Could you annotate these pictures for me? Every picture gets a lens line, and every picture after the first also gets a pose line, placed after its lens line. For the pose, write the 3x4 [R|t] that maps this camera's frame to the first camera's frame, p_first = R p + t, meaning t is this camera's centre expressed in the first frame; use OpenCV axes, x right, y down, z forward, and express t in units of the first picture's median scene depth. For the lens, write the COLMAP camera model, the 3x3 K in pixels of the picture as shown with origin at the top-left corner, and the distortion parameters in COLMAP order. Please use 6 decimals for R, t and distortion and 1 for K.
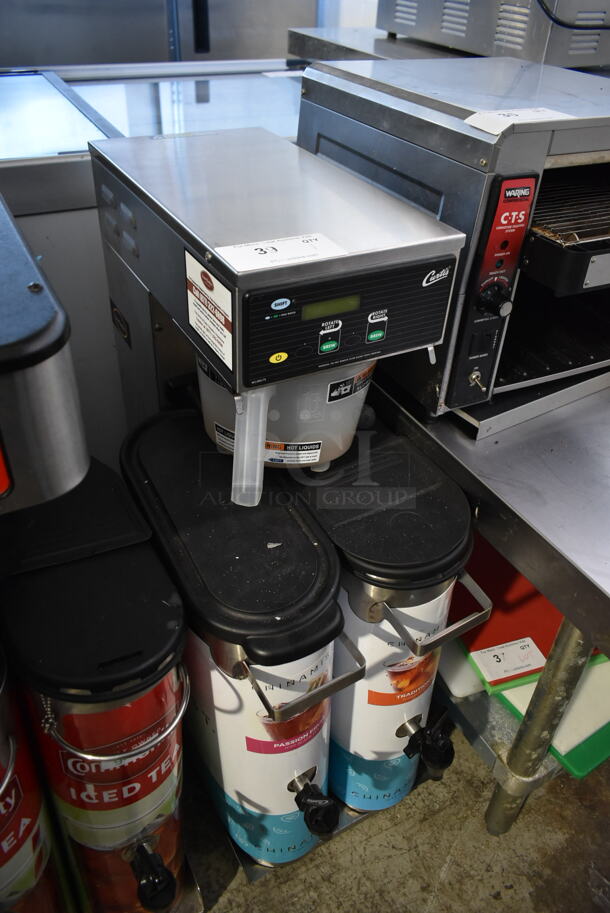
lens RADIAL K [[695.8, 0, 305.3], [0, 695.8, 452.8], [0, 0, 1]] dist [-0.020830, 0.010001]
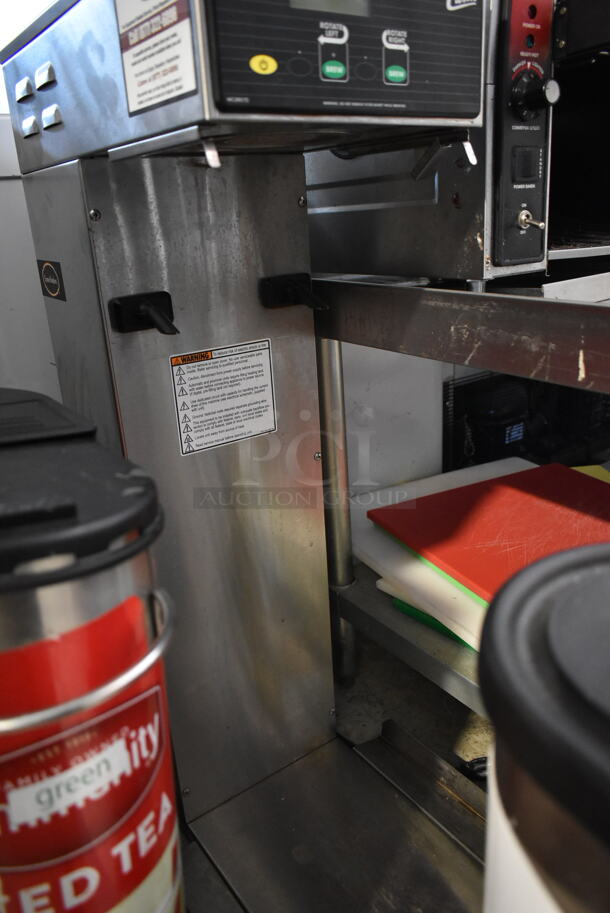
lens RADIAL K [[695.8, 0, 306.8], [0, 695.8, 455.2], [0, 0, 1]] dist [-0.020830, 0.010001]
pose [[0.988839, -0.135709, 0.061484, -0.075527], [0.147966, 0.942766, -0.298828, 0.355231], [-0.017411, 0.304591, 0.952324, 0.414191]]
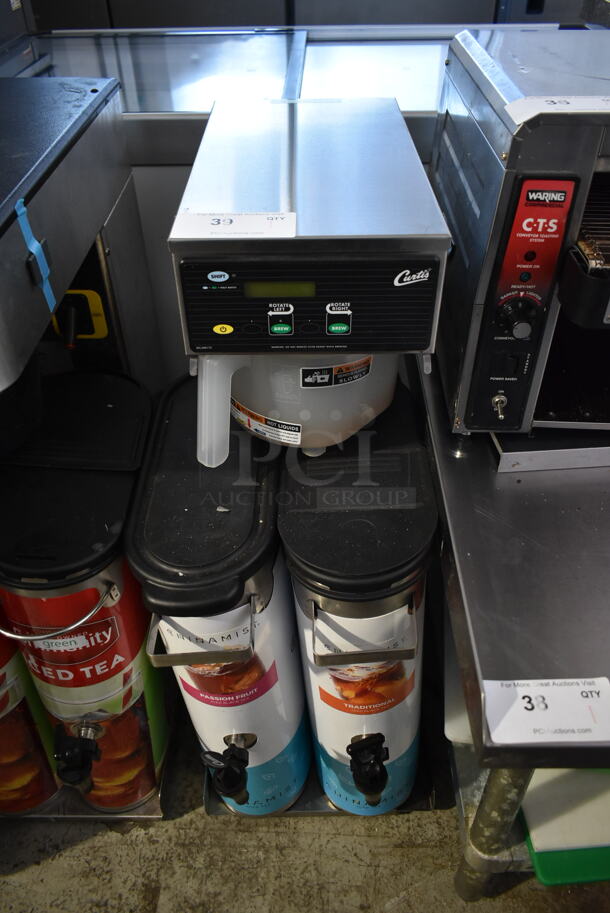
lens RADIAL K [[695.8, 0, 306.1], [0, 695.8, 451.6], [0, 0, 1]] dist [-0.020830, 0.010001]
pose [[0.874893, 0.269213, -0.402599, 0.447347], [-0.251111, 0.962961, 0.098228, -0.080684], [0.414132, 0.015158, 0.910091, 0.109843]]
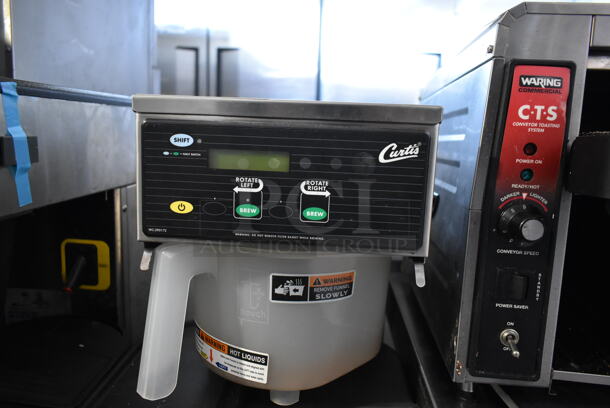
lens RADIAL K [[464.9, 0, 309.3], [0, 464.9, 207.0], [0, 0, 1]] dist [-0.020830, 0.010001]
pose [[0.848032, 0.063257, -0.526156, 0.348250], [-0.320371, 0.852076, -0.413918, 0.046838], [0.422143, 0.519581, 0.742854, 0.538514]]
